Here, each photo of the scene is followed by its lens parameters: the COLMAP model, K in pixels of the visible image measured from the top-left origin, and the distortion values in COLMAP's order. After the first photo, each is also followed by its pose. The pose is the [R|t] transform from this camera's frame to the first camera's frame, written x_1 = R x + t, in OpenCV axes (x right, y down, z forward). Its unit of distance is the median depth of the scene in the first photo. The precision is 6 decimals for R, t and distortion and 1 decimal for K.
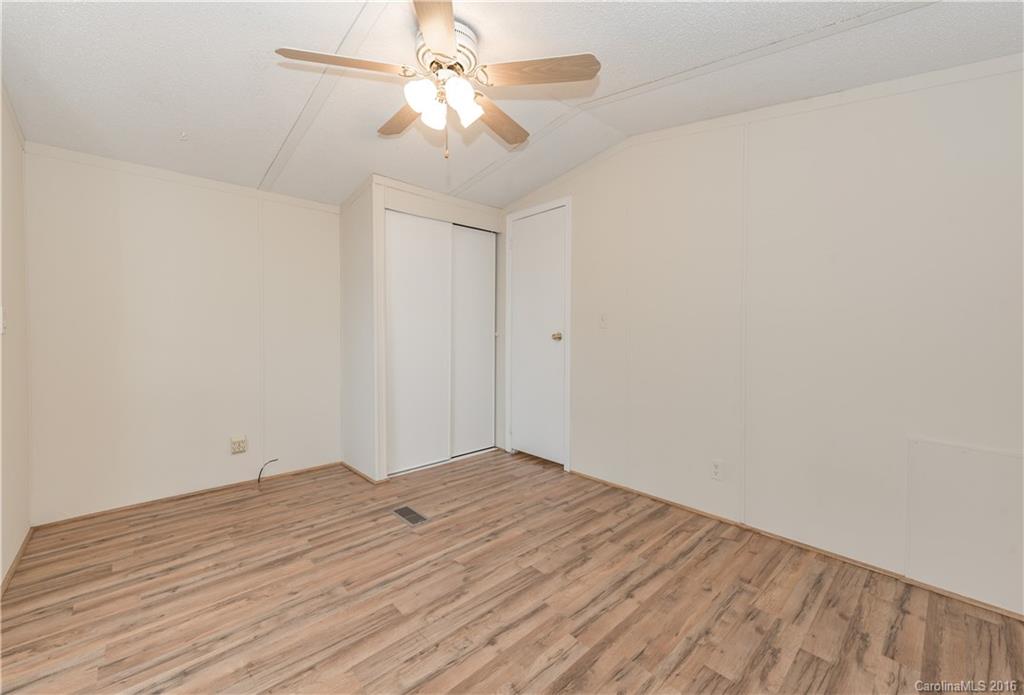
lens RADIAL K [[388.9, 0, 512.0], [0, 388.9, 347.5], [0, 0, 1]] dist [0.000035, -0.000002]
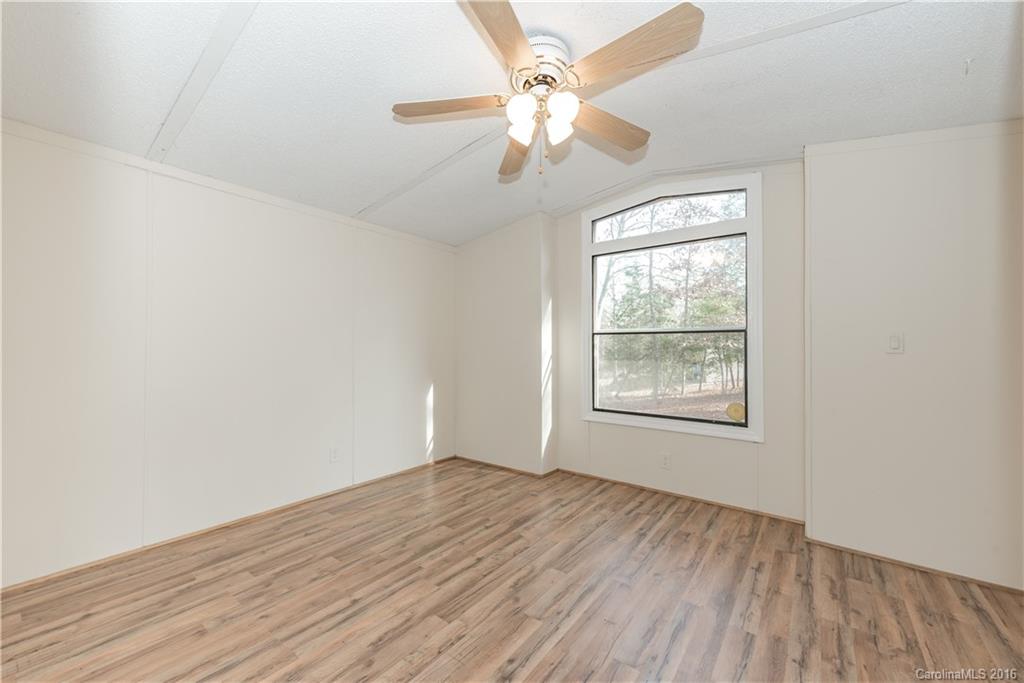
lens RADIAL K [[396.4, 0, 512.0], [0, 396.4, 341.5], [0, 0, 1]] dist [0.000580, -0.000024]
pose [[-0.985388, -0.010010, -0.170029, 0.072775], [-0.014830, 0.999523, 0.027103, -0.090261], [0.169676, 0.029228, -0.985066, 2.025443]]
